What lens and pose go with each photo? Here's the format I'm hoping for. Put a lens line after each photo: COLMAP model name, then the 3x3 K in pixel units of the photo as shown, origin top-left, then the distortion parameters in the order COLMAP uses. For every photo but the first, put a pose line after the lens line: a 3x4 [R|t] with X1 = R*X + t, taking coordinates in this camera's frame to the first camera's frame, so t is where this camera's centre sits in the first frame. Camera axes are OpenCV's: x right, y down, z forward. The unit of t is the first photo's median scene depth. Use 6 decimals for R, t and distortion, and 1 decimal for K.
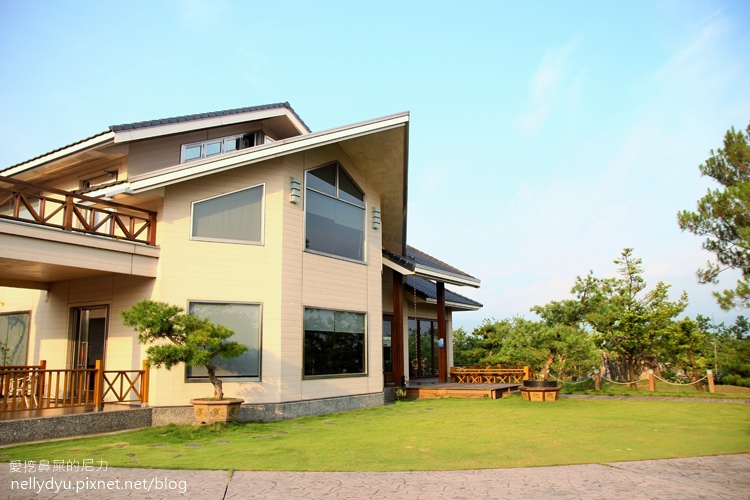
lens RADIAL K [[590.9, 0, 375.1], [0, 590.9, 277.4], [0, 0, 1]] dist [-0.099966, 0.002592]
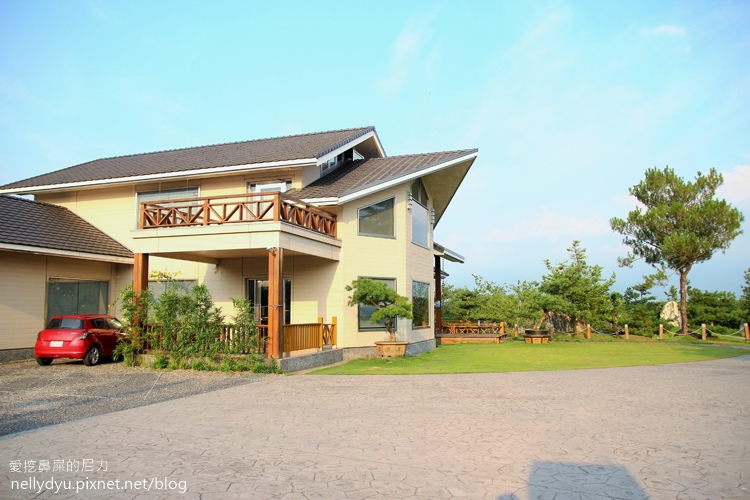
lens RADIAL K [[590.9, 0, 375.1], [0, 590.9, 277.4], [0, 0, 1]] dist [-0.099966, 0.002592]
pose [[0.967325, 0.020093, 0.252742, -0.482984], [-0.038468, 0.996945, 0.067972, -0.045251], [-0.250604, -0.075474, 0.965143, -0.331747]]
